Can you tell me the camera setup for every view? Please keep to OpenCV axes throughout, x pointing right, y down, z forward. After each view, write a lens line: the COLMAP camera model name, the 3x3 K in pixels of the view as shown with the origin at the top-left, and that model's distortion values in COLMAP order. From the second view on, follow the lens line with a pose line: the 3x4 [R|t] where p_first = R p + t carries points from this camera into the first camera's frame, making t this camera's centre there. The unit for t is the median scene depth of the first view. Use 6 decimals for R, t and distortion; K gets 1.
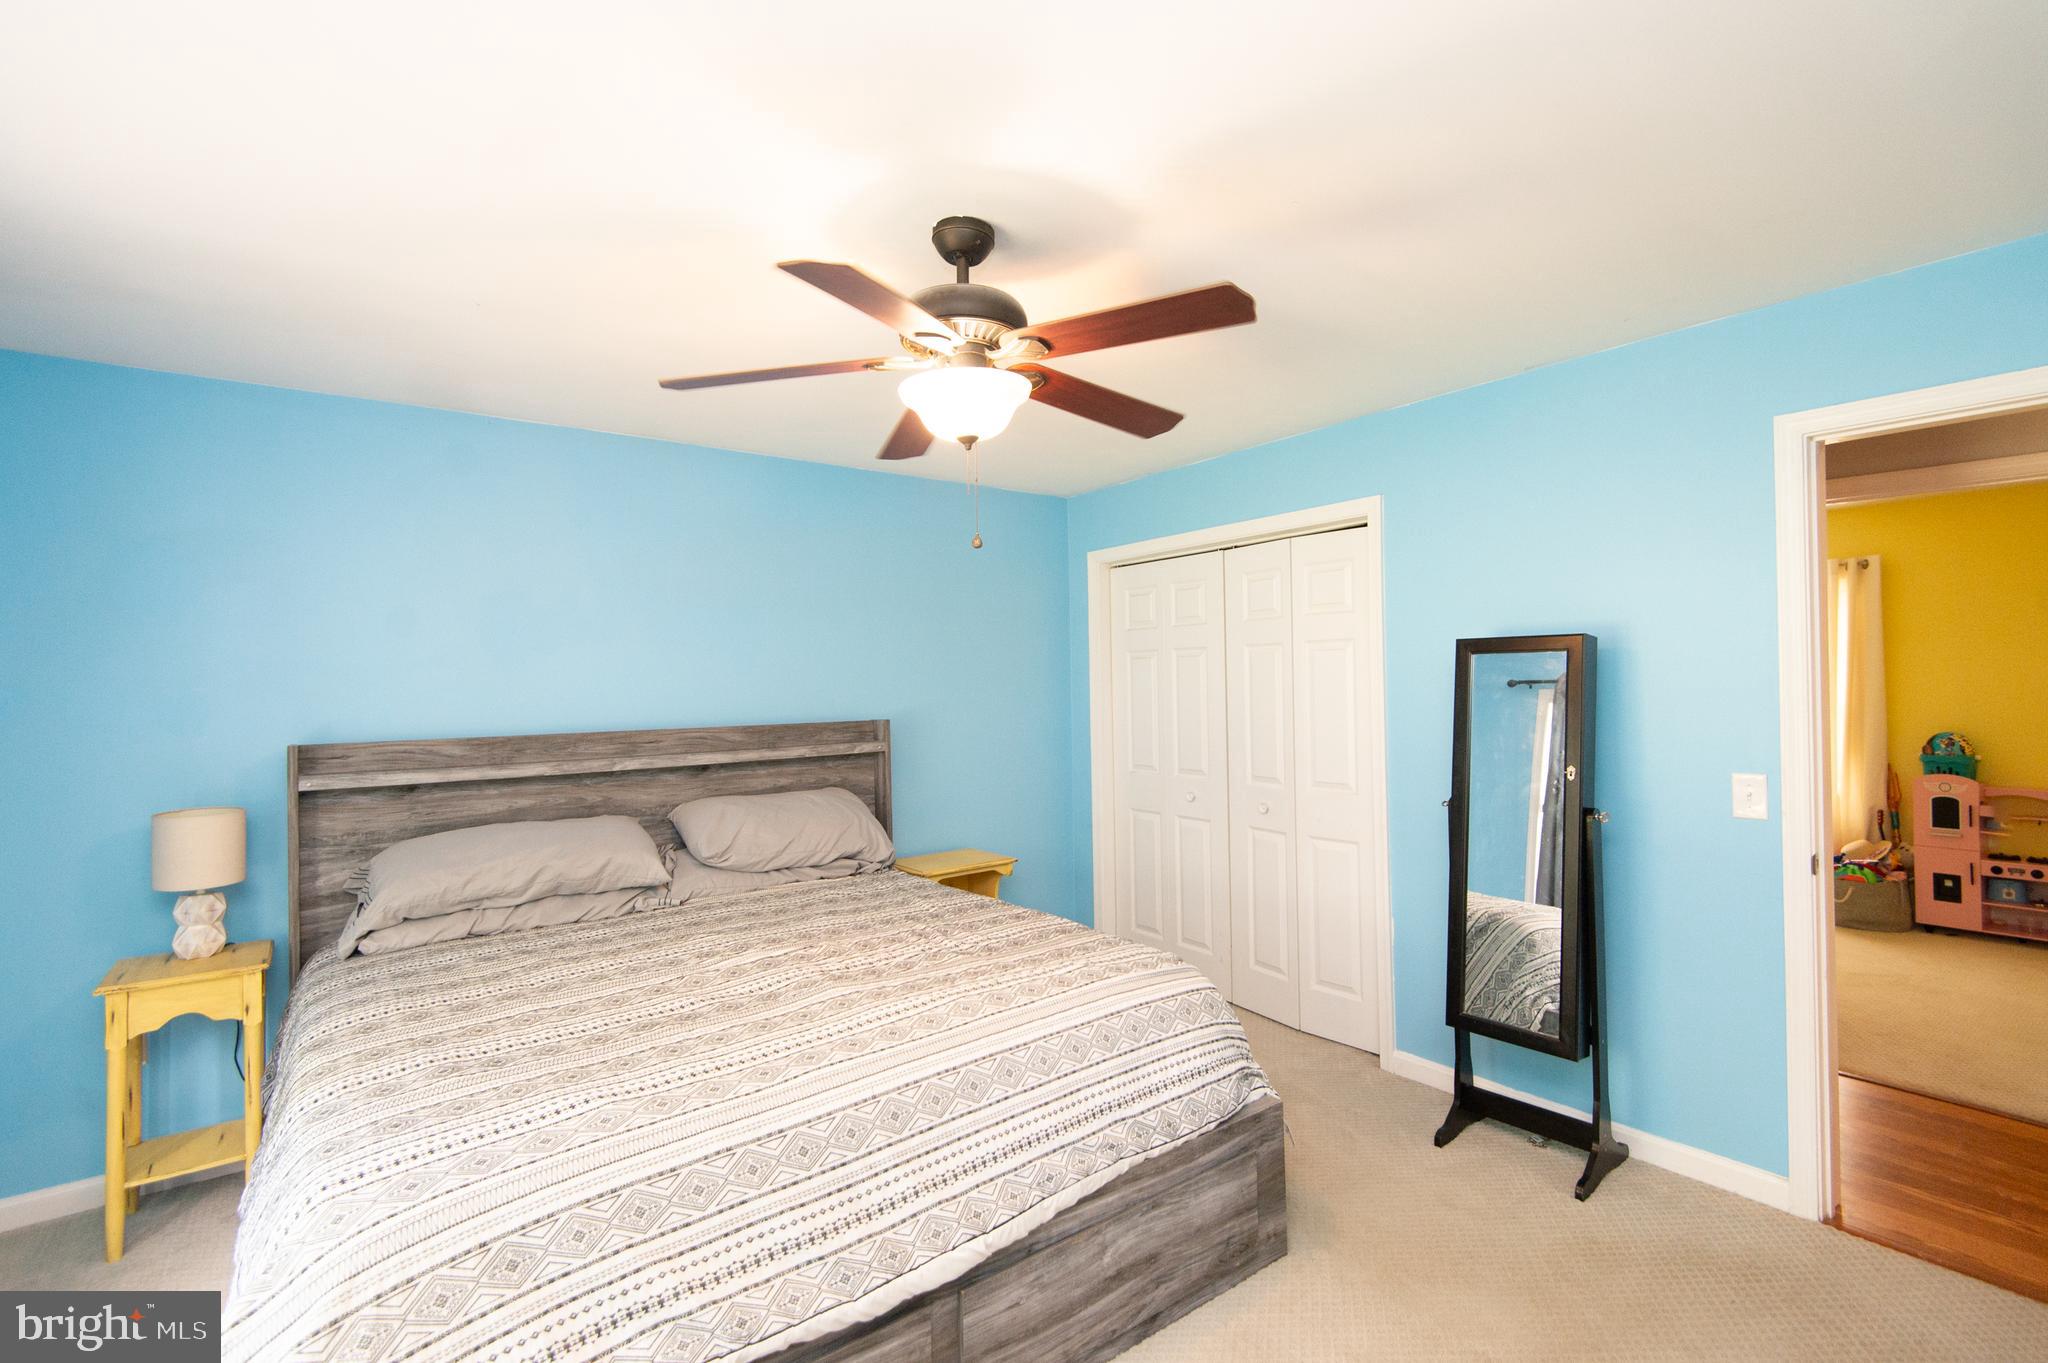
lens RADIAL K [[944.2, 0, 1046.5], [0, 944.2, 685.6], [0, 0, 1]] dist [0.023428, -0.008482]
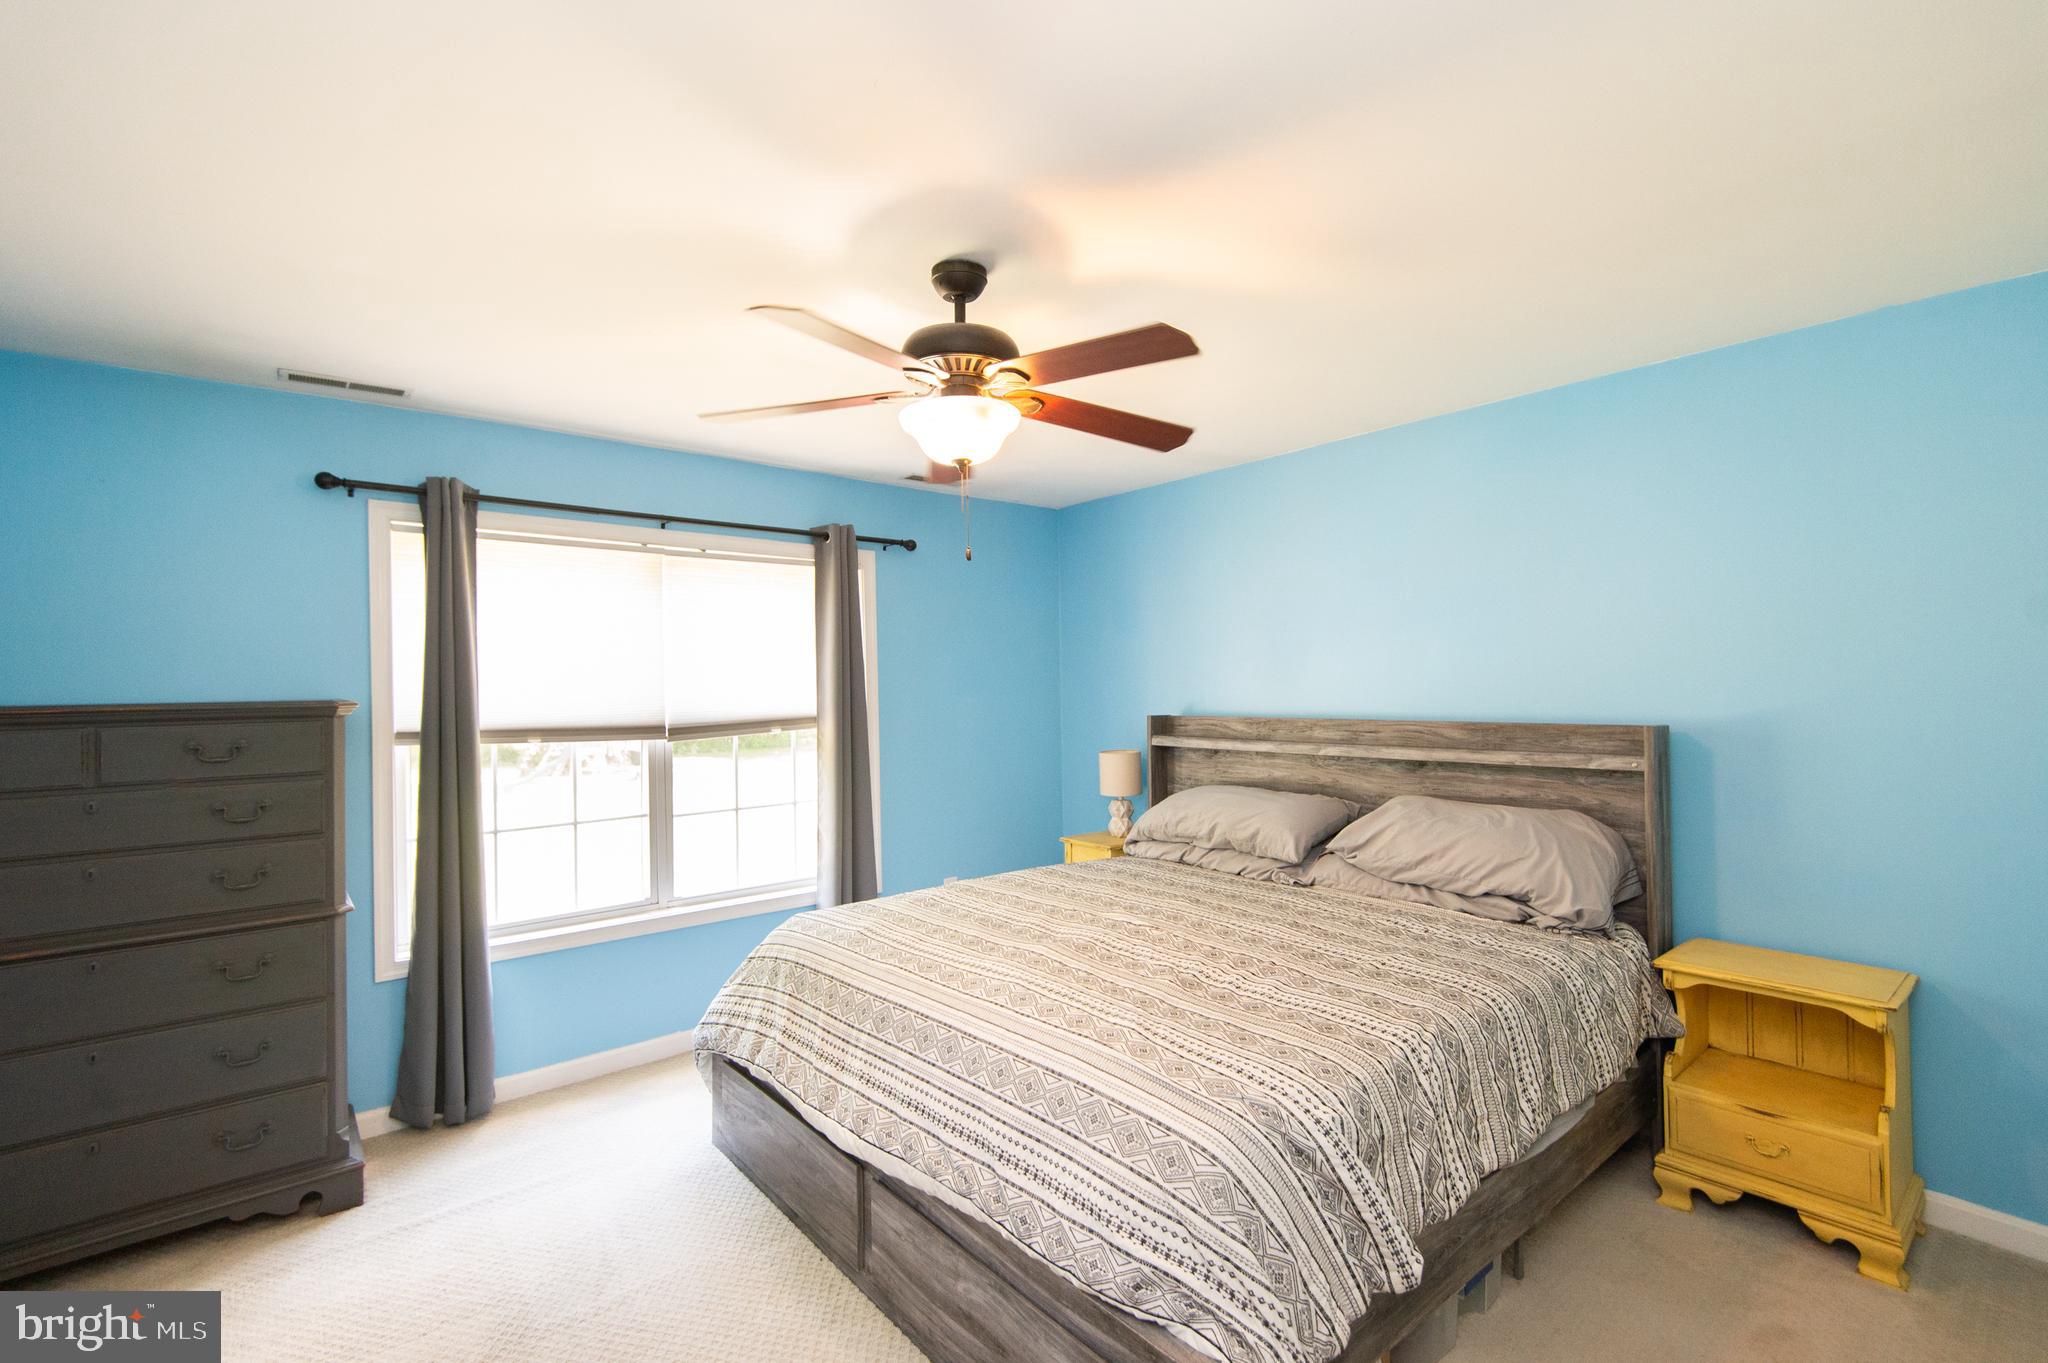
lens RADIAL K [[944.2, 0, 1031.5], [0, 944.2, 683.2], [0, 0, 1]] dist [0.023428, -0.008482]
pose [[0.016650, 0.016901, -0.999719, 0.762685], [0.011691, 0.999785, 0.017097, -0.018517], [0.999793, -0.011972, 0.016449, 0.797582]]
